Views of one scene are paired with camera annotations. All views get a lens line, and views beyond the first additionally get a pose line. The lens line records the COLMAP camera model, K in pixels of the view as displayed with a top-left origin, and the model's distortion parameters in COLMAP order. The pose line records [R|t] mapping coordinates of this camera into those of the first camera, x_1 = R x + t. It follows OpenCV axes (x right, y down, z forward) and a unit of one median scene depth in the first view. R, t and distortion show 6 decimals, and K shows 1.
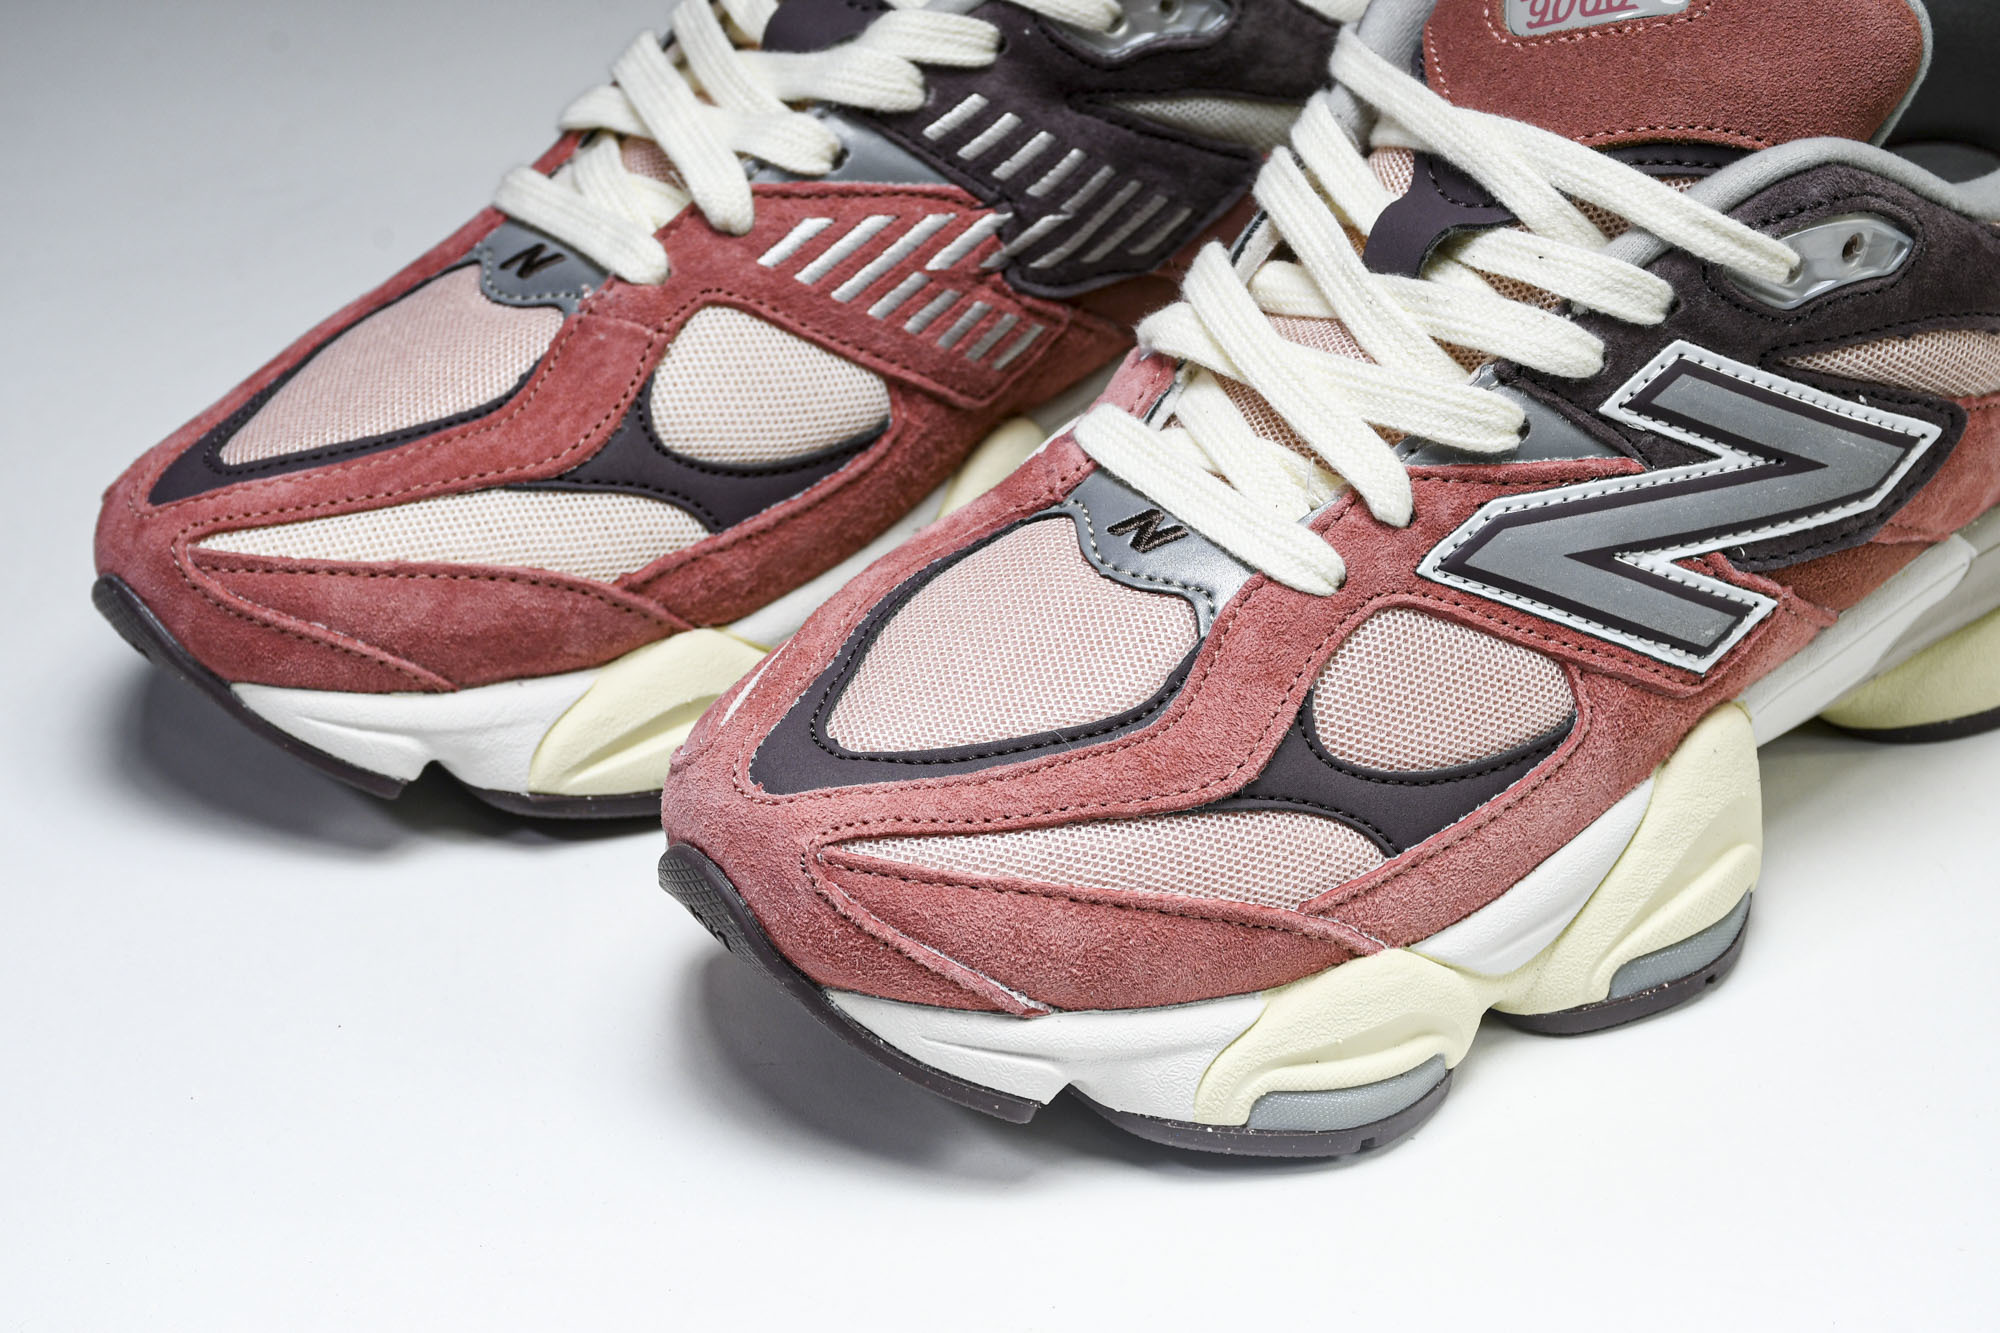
lens RADIAL K [[5142.7, 0, 1000.0], [0, 5142.7, 666.5], [0, 0, 1]] dist [0.516896, 1.724693]
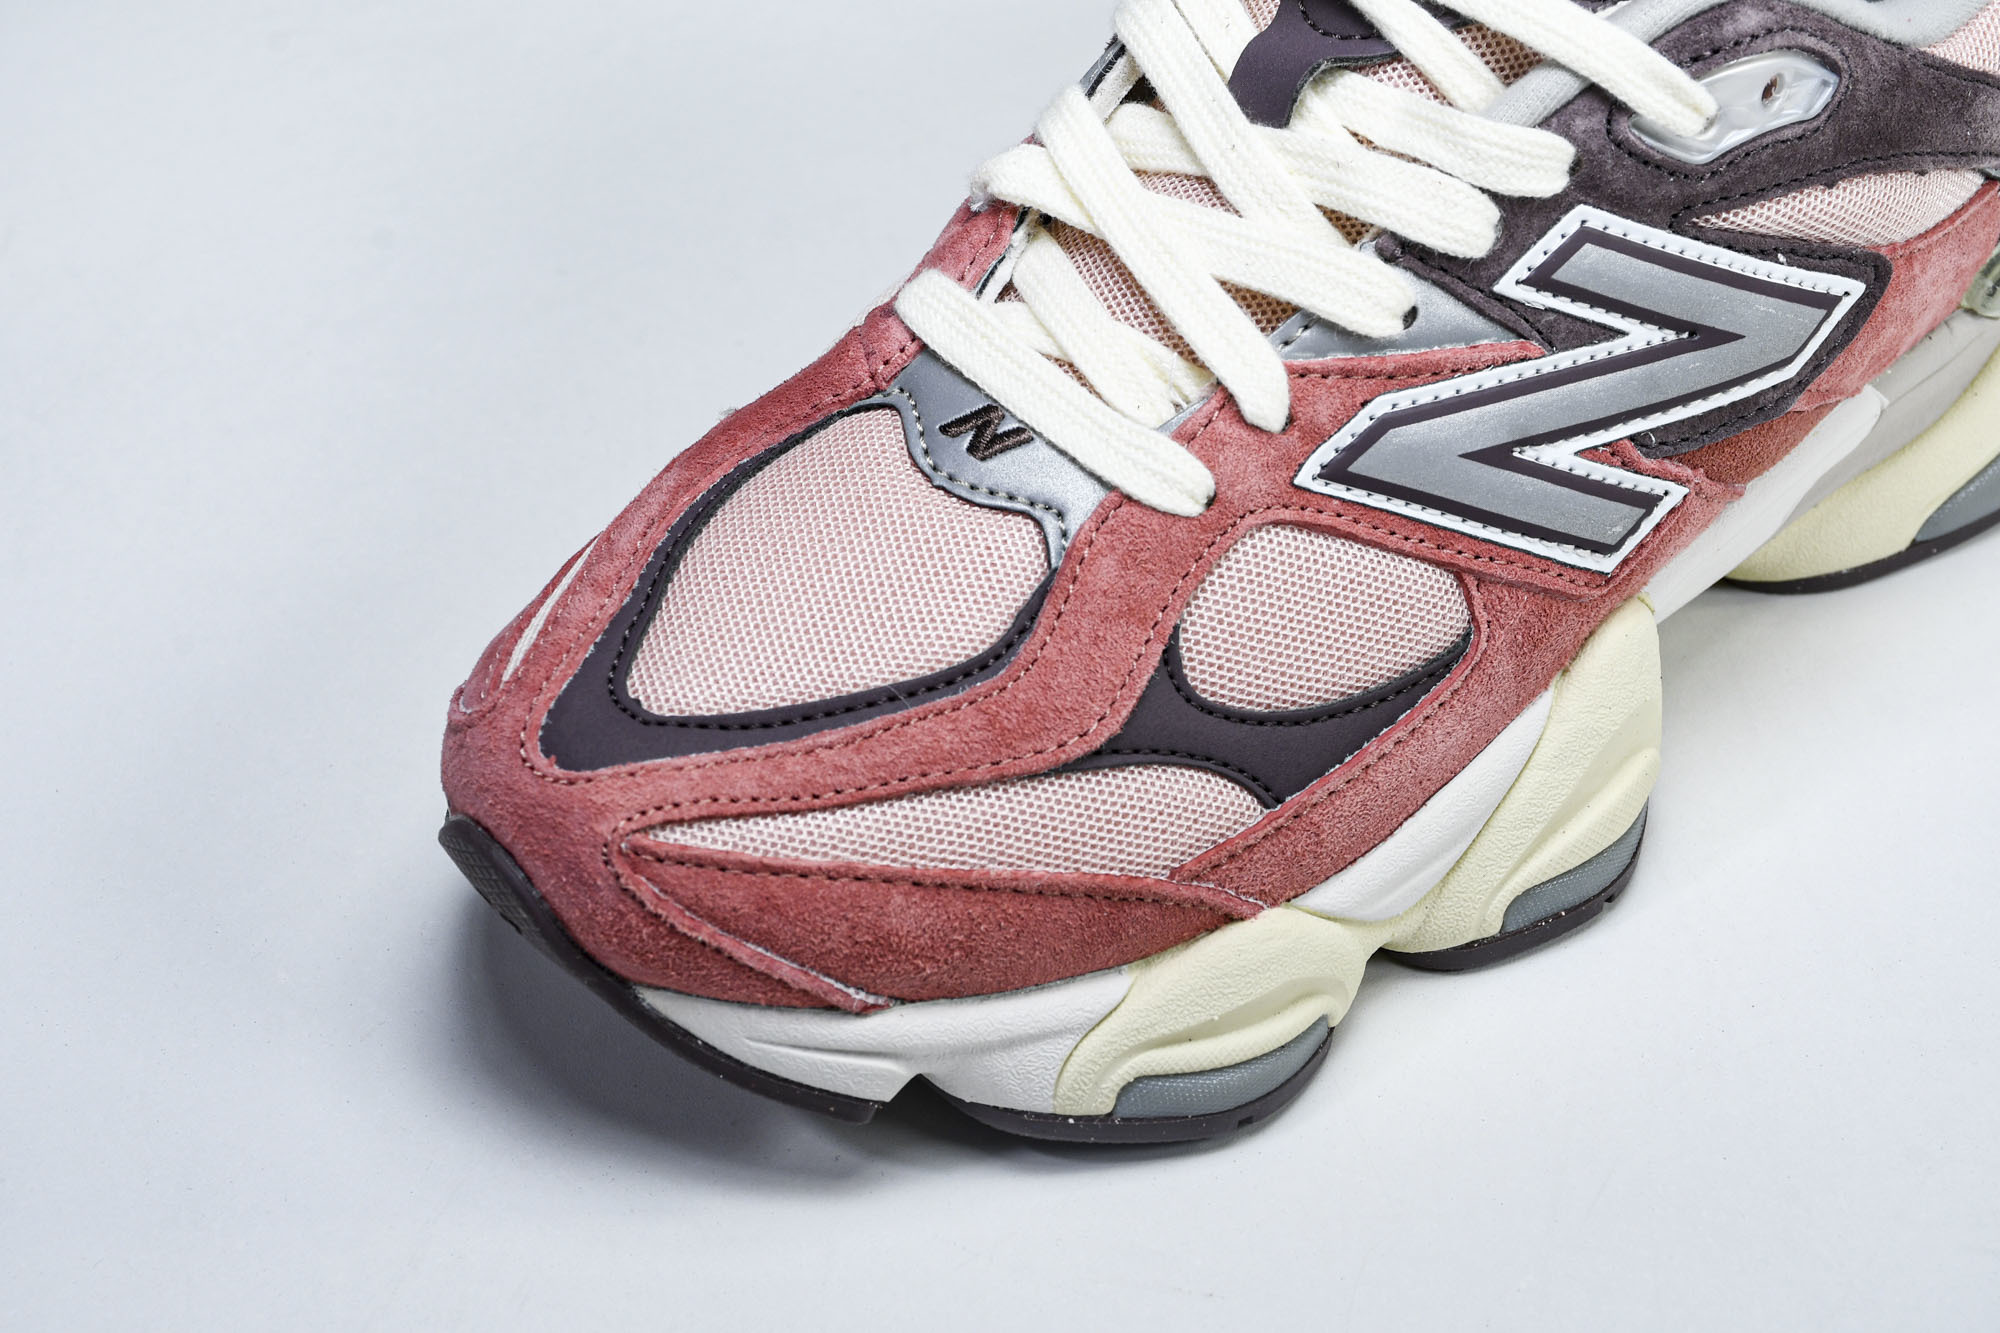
lens RADIAL K [[4638.9, 0, 1064.9], [0, 4638.9, 743.9], [0, 0, 1]] dist [0.435160, -0.366210]
pose [[0.998267, -0.032105, 0.049321, 0.001073], [0.026009, 0.992480, 0.119609, -0.068985], [-0.052790, -0.118119, 0.991595, 0.205859]]
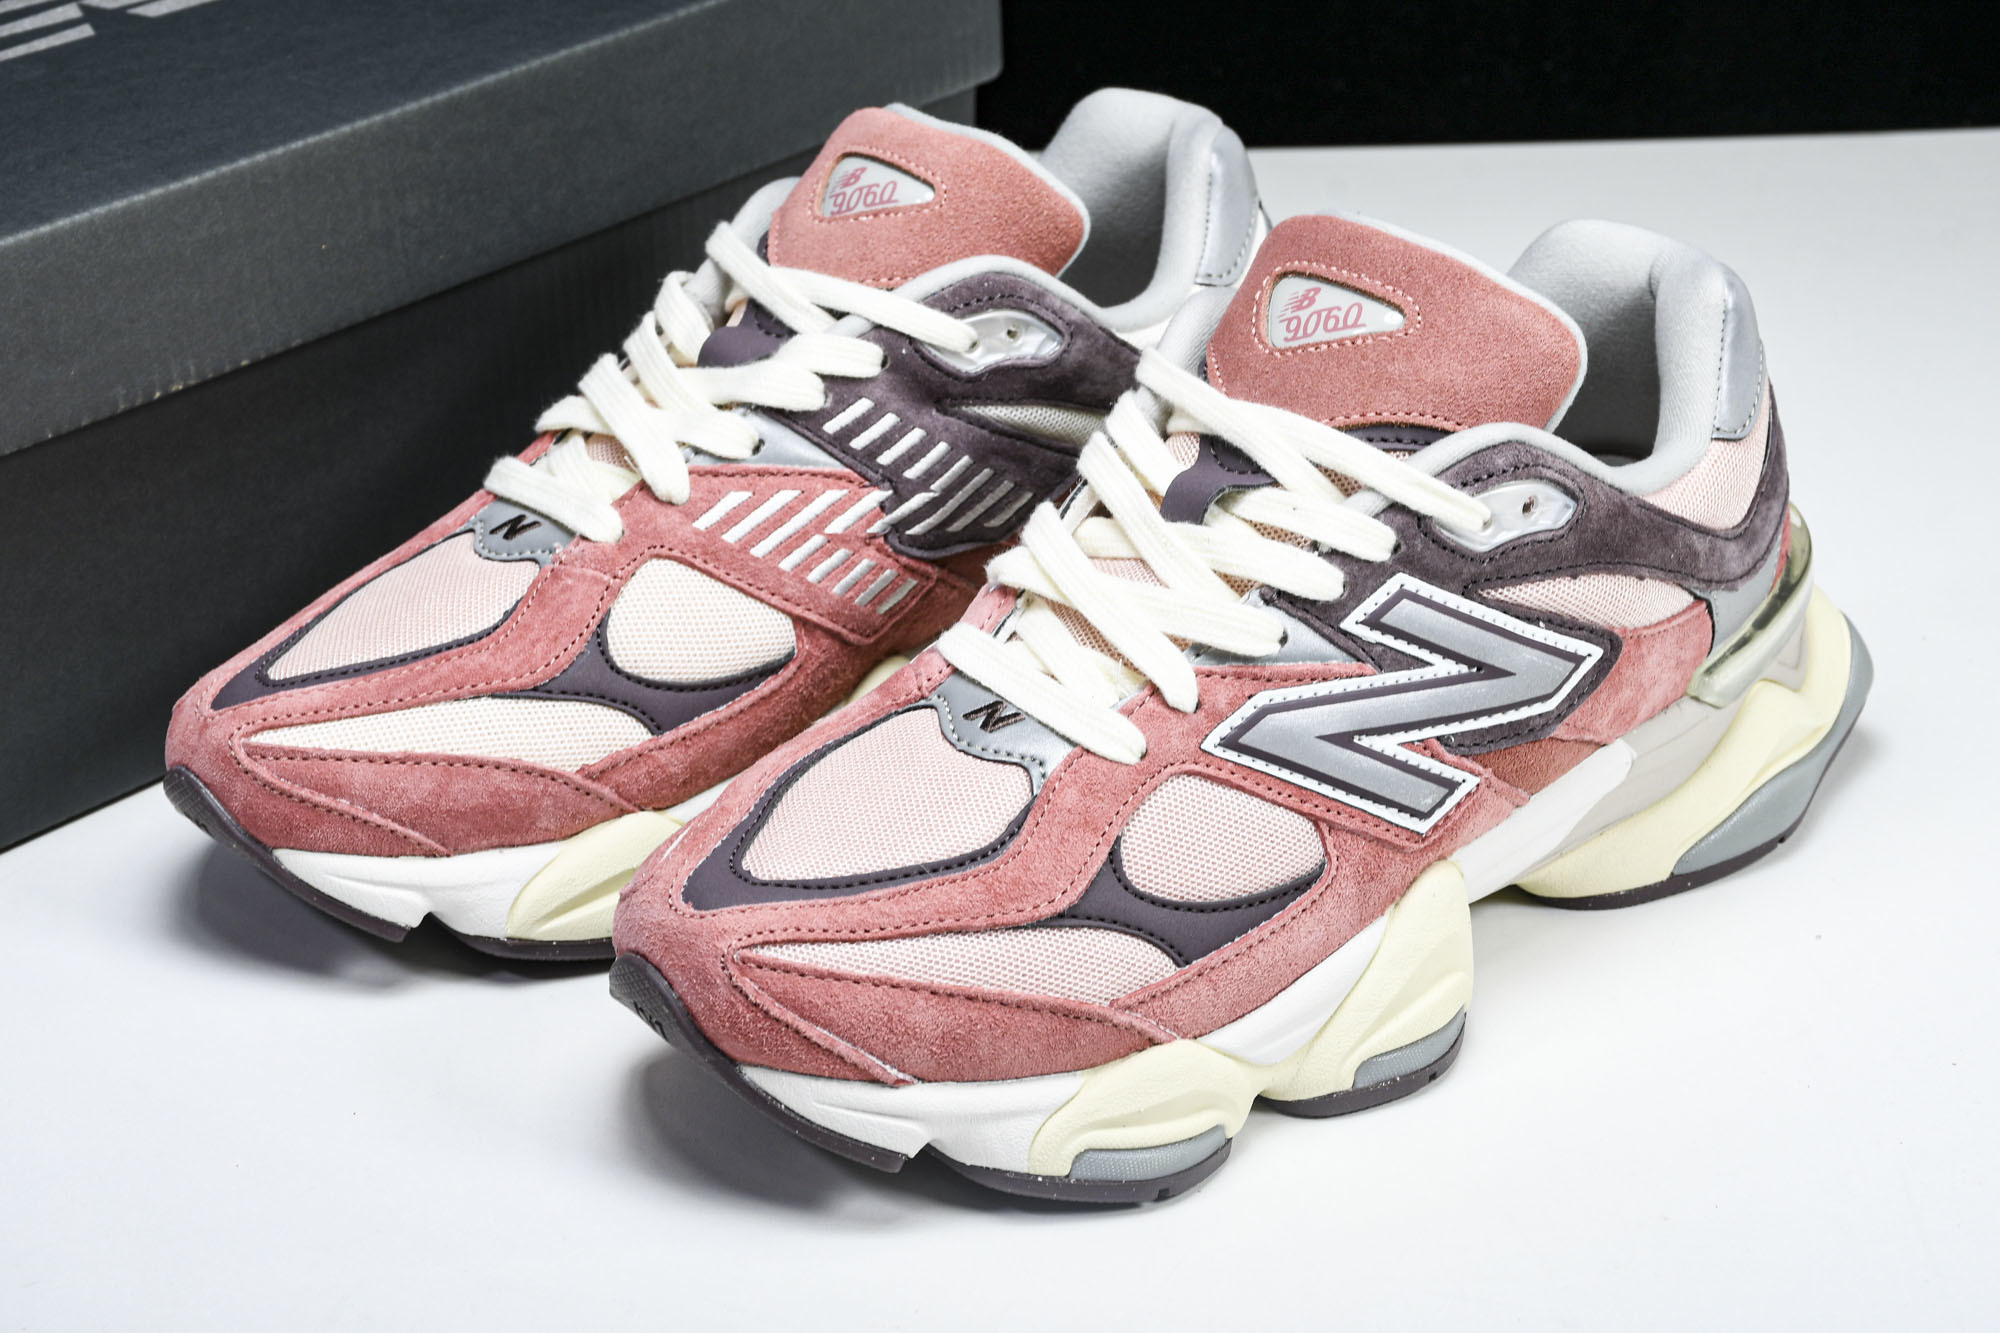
lens RADIAL K [[4594.0, 0, 1000.0], [0, 4594.0, 666.5], [0, 0, 1]] dist [0.490679, 0.196721]
pose [[0.999811, 0.003880, 0.019057, 0.008196], [-0.002020, 0.995314, -0.096675, 0.071896], [-0.019343, 0.096618, 0.995134, -0.144486]]
